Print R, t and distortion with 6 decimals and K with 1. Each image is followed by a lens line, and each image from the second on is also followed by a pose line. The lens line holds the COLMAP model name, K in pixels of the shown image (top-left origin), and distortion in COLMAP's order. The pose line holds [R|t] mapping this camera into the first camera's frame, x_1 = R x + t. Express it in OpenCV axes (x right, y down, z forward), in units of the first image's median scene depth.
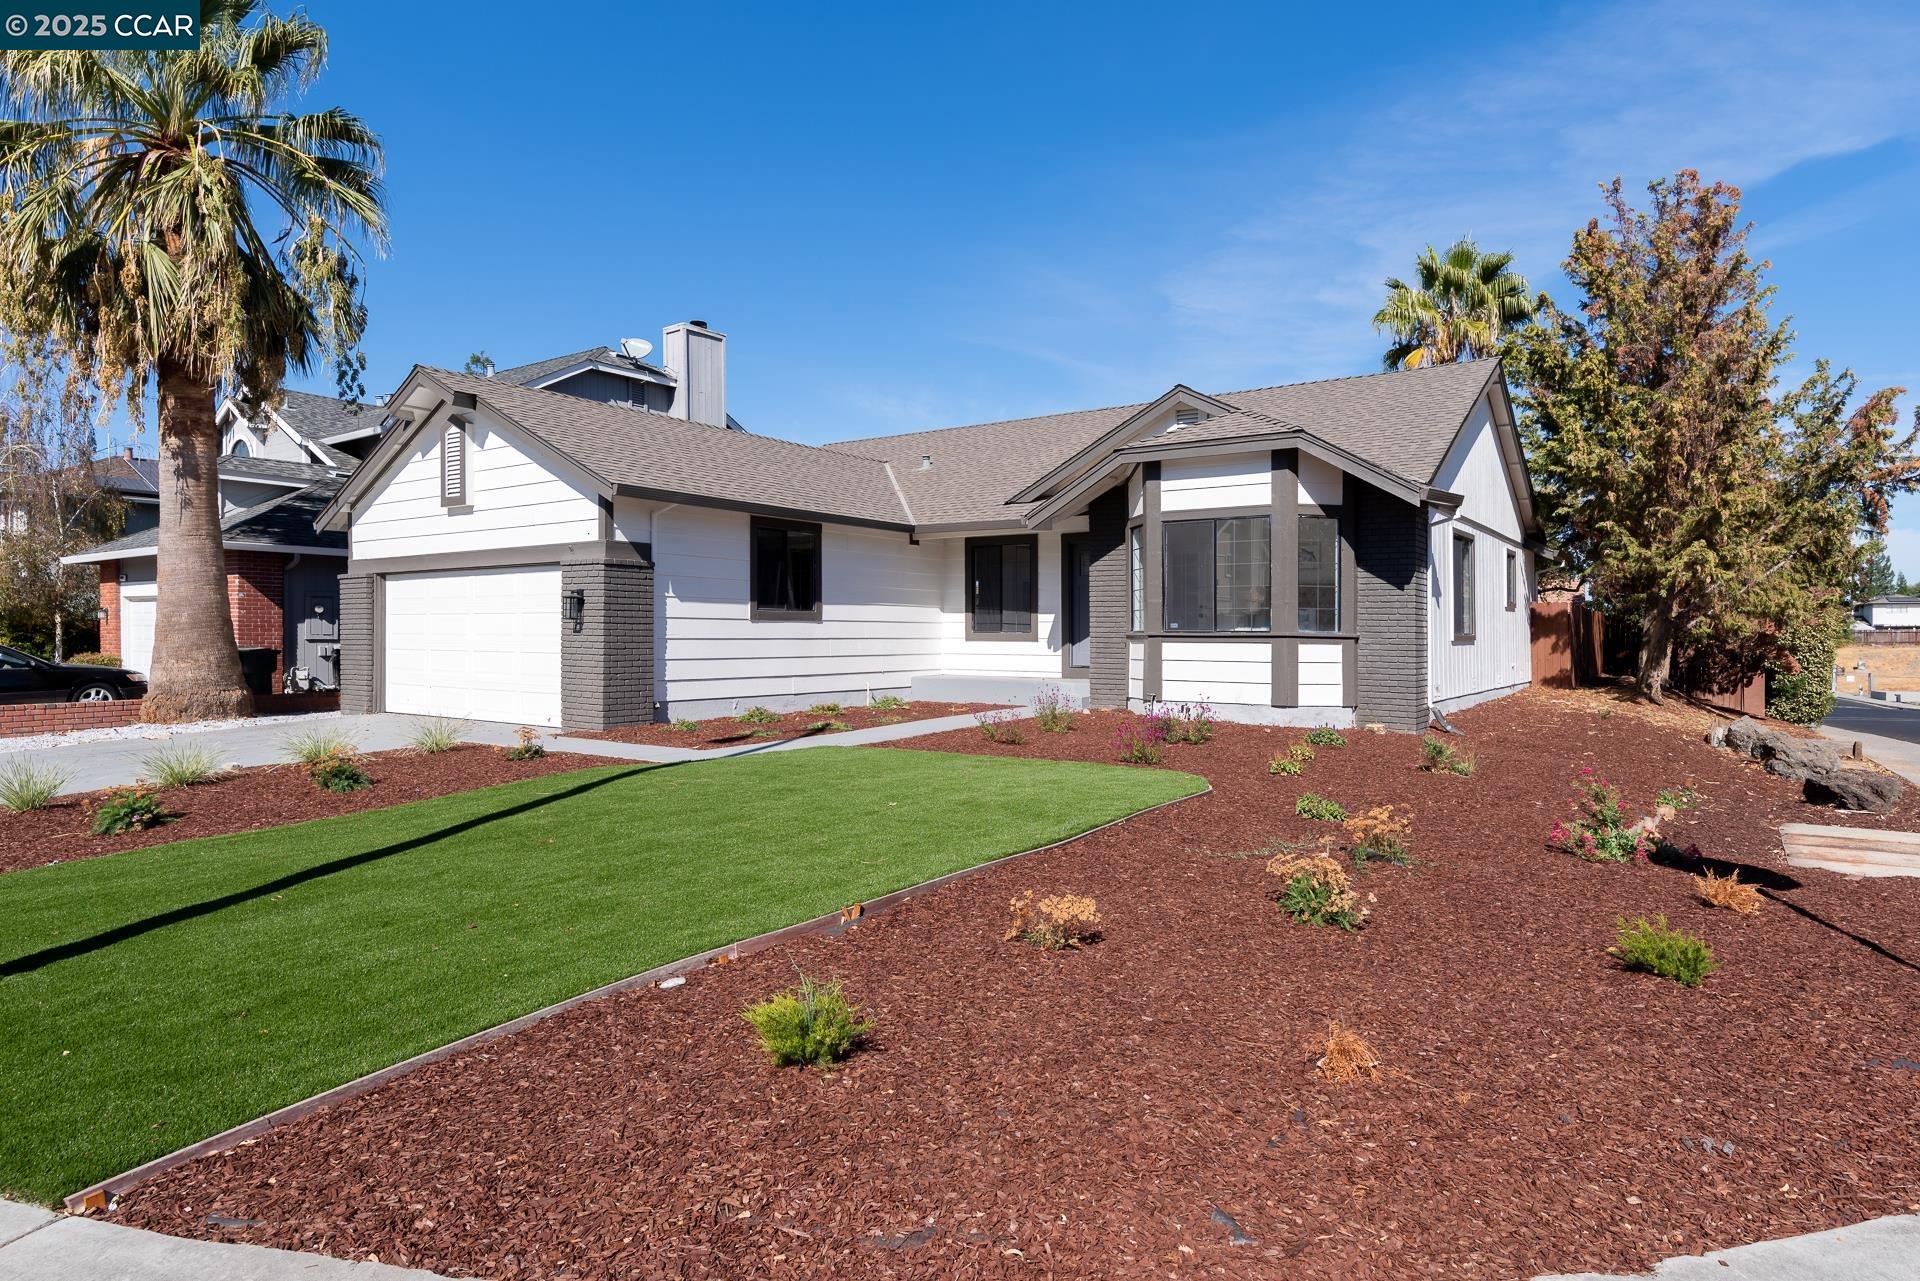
lens RADIAL K [[1046.0, 0, 960.0], [0, 1046.0, 640.5], [0, 0, 1]] dist [-0.000129, 0.001347]
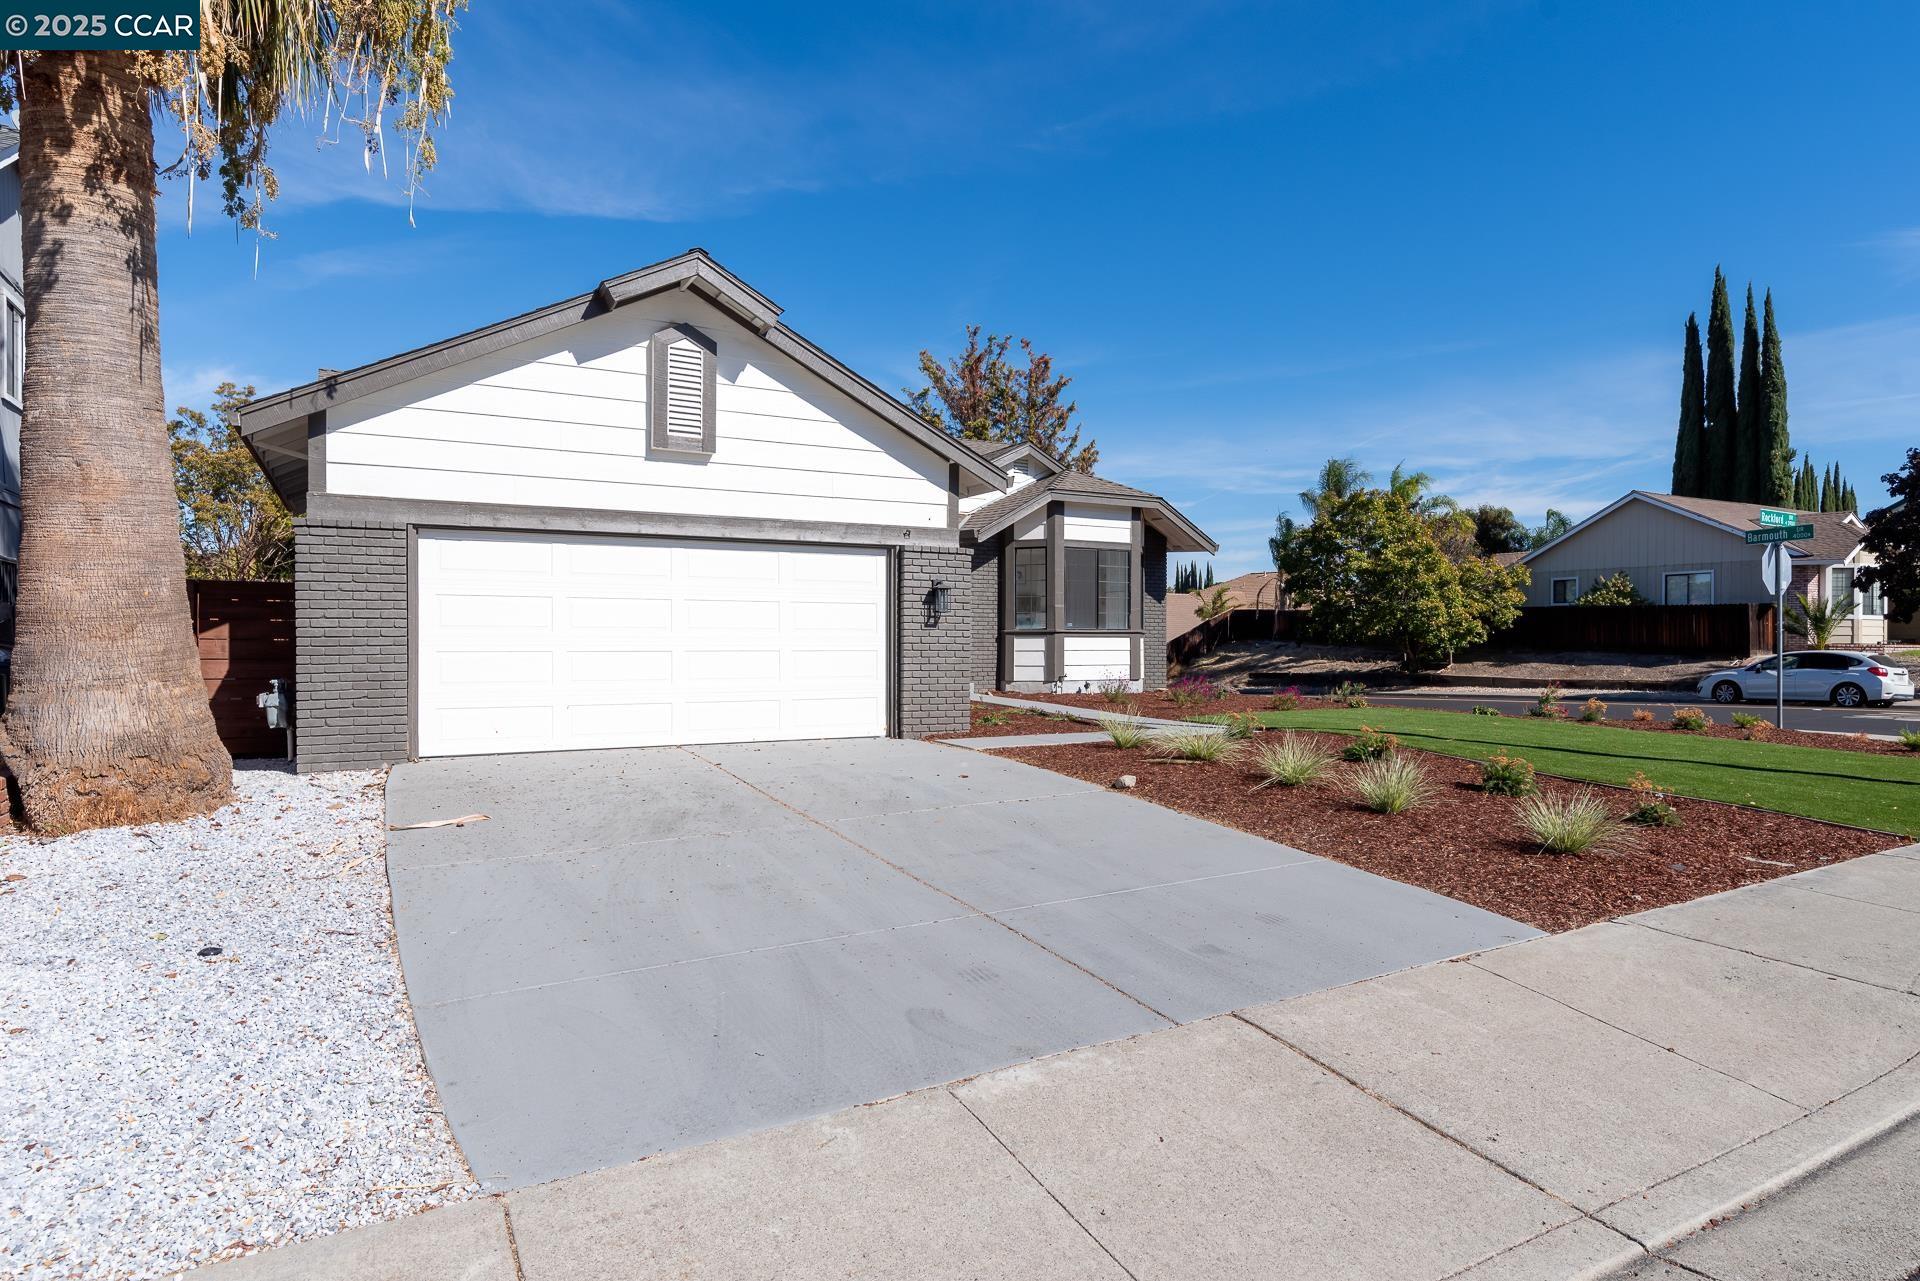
lens RADIAL K [[1046.0, 0, 960.0], [0, 1046.0, 640.5], [0, 0, 1]] dist [-0.000129, 0.001347]
pose [[0.455522, -0.004747, 0.890212, -0.960280], [0.004375, 0.999986, 0.003094, 0.001231], [-0.890214, 0.002485, 0.455536, 0.461938]]
